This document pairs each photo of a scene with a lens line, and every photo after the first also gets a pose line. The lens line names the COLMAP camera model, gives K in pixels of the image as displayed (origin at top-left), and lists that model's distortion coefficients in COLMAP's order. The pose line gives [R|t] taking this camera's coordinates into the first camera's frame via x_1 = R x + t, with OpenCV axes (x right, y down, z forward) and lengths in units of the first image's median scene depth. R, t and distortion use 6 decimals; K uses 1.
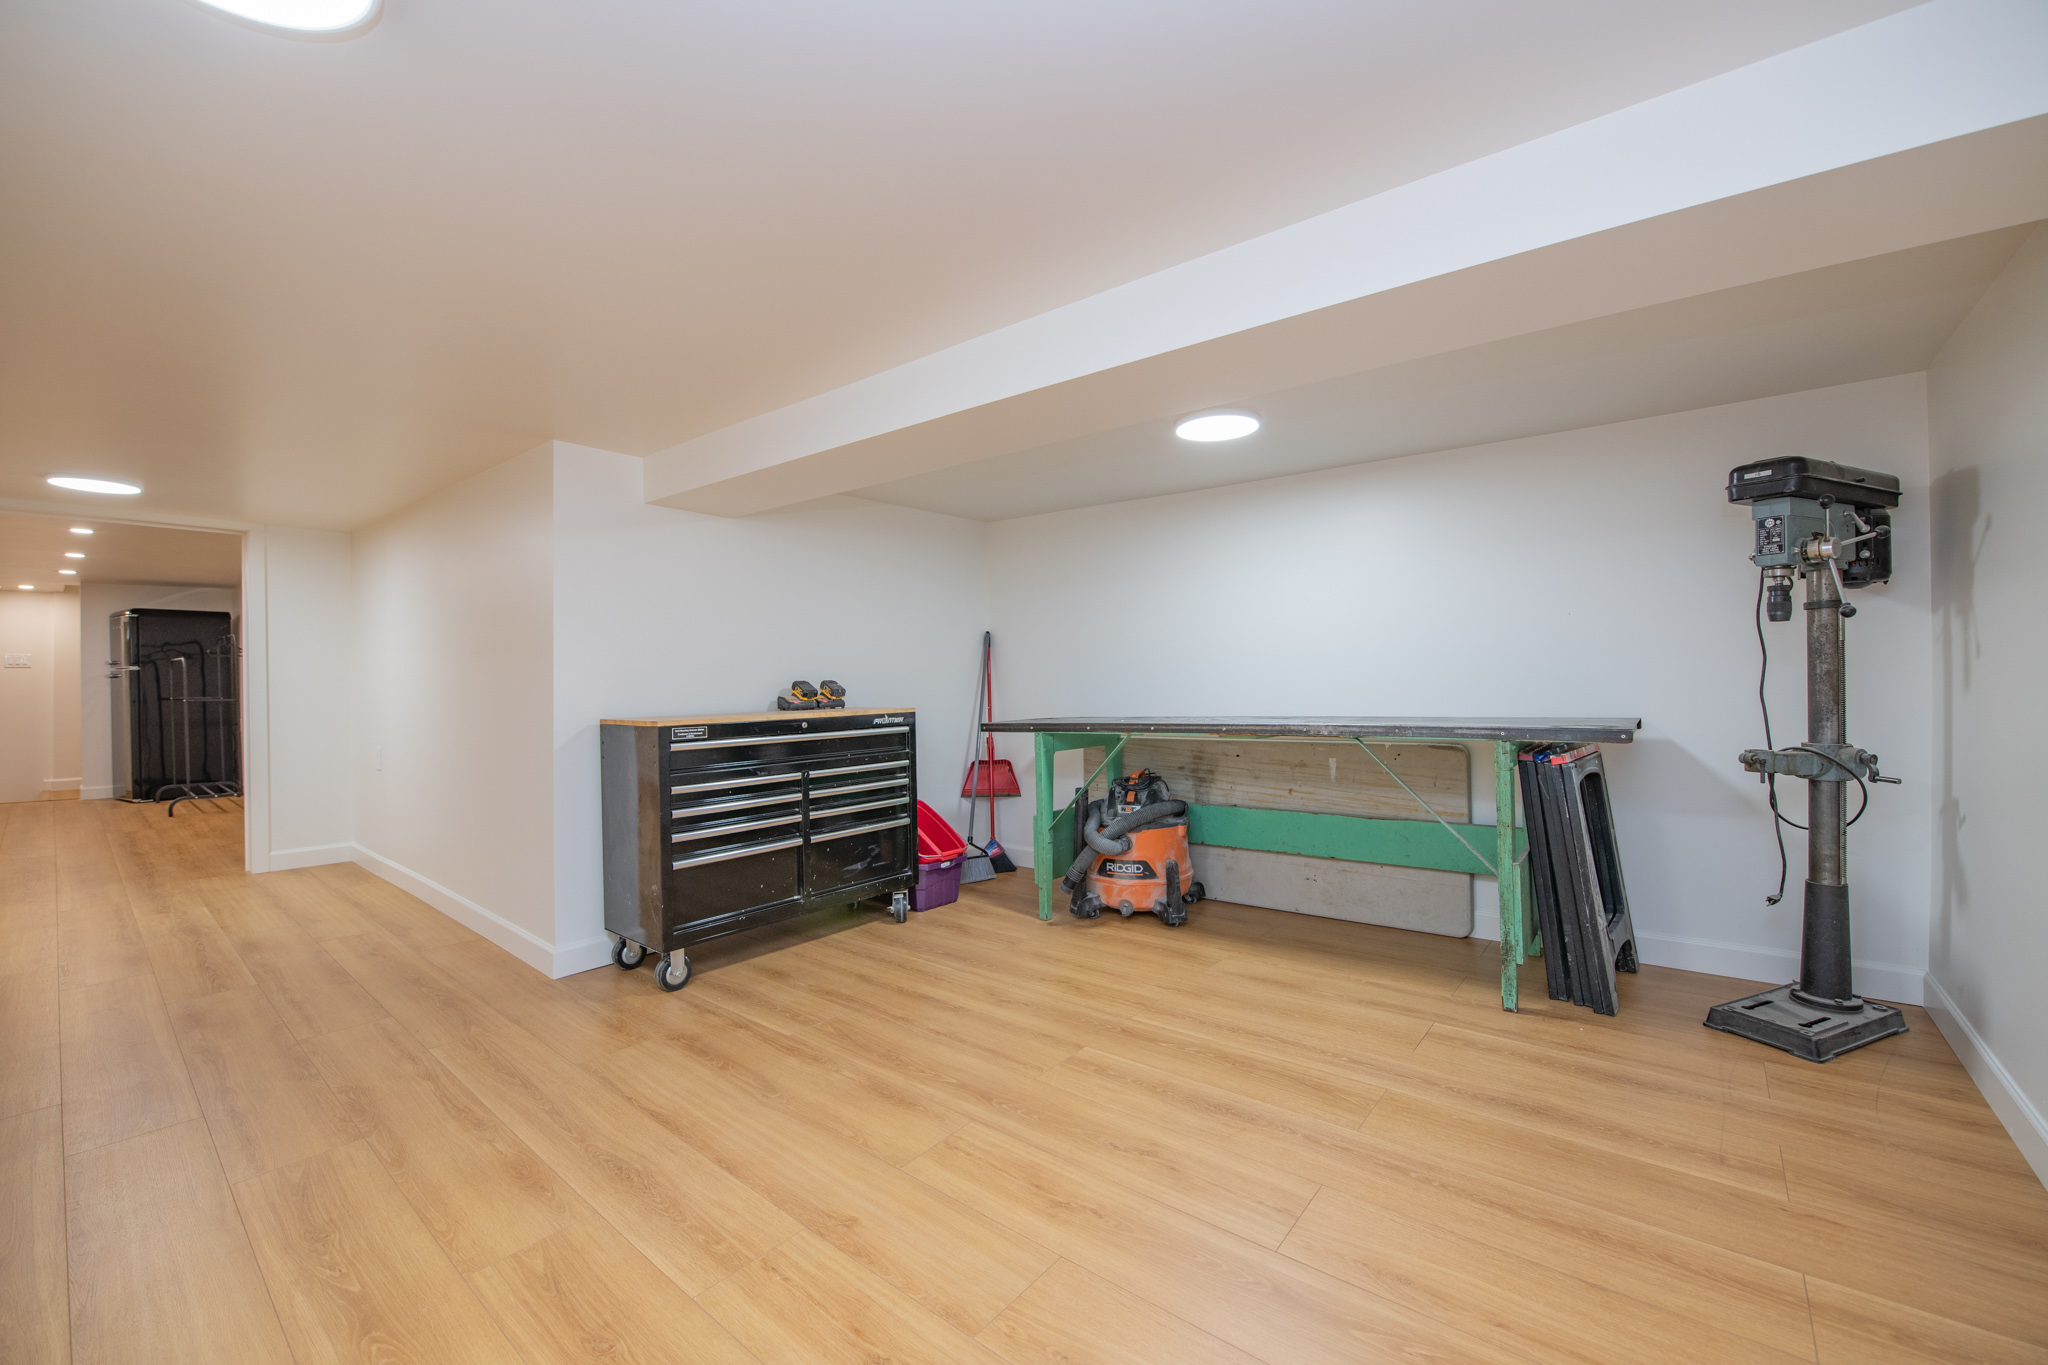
lens RADIAL K [[844.4, 0, 1025.2], [0, 844.4, 680.0], [0, 0, 1]] dist [-0.016390, -0.002081]
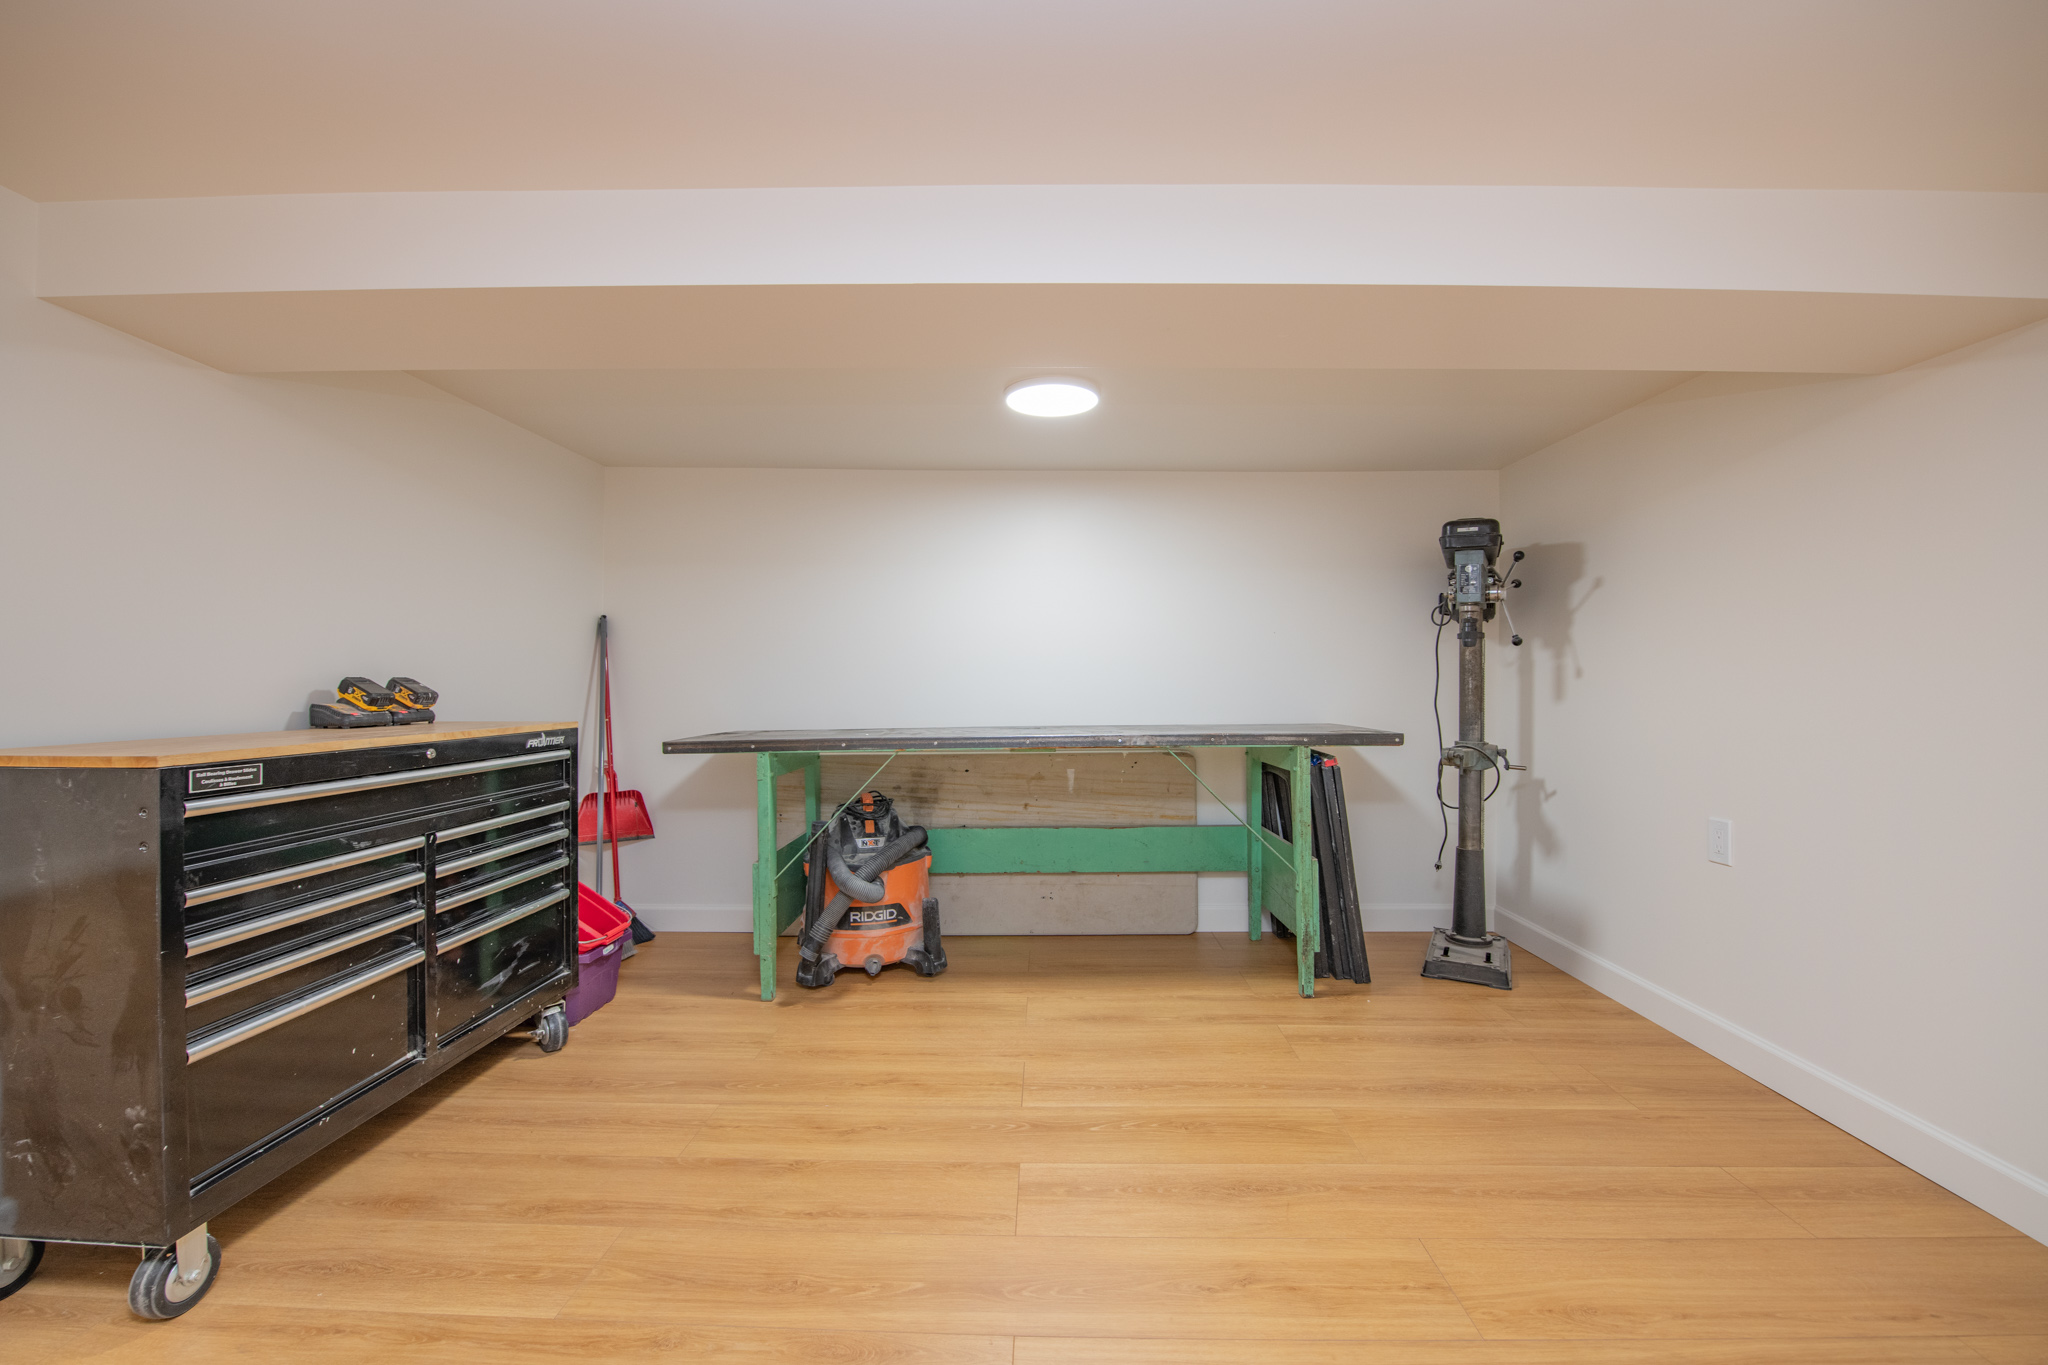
lens RADIAL K [[844.4, 0, 1025.7], [0, 844.4, 677.2], [0, 0, 1]] dist [-0.016390, -0.002081]
pose [[0.783002, 0.021427, 0.621650, -0.362171], [-0.013311, 0.999755, -0.017694, 0.007098], [-0.621877, 0.005580, 0.783095, 0.353445]]
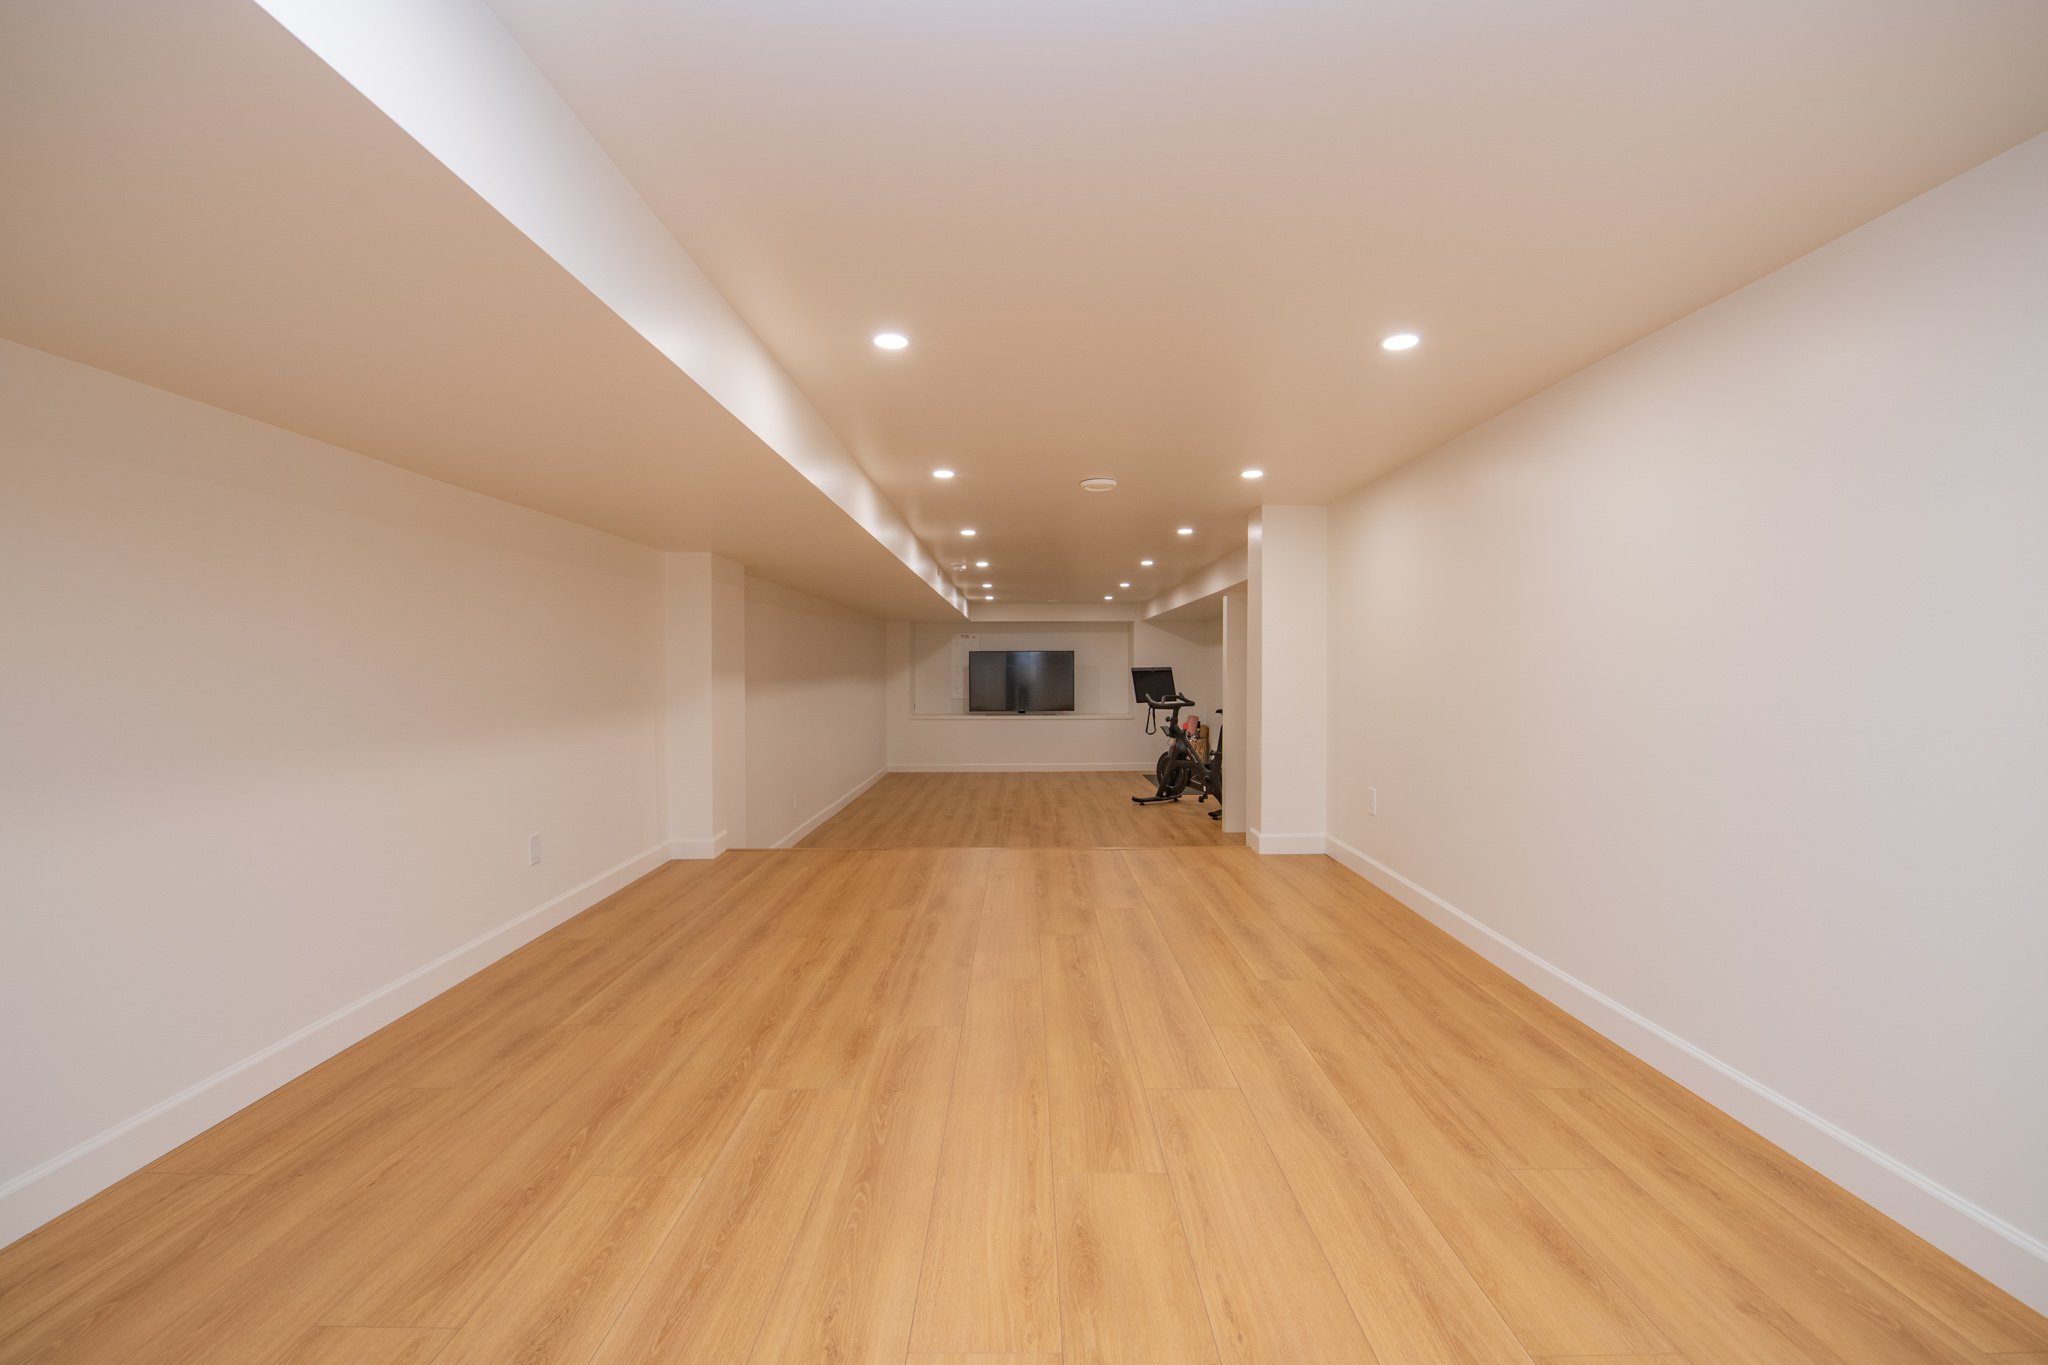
lens RADIAL K [[844.4, 0, 1024.2], [0, 844.4, 677.3], [0, 0, 1]] dist [-0.016390, -0.002081]
pose [[0.632616, 0.019434, -0.774221, 0.205816], [-0.007264, 0.999790, 0.019160, -0.001101], [0.774431, -0.006497, 0.632625, -0.178067]]
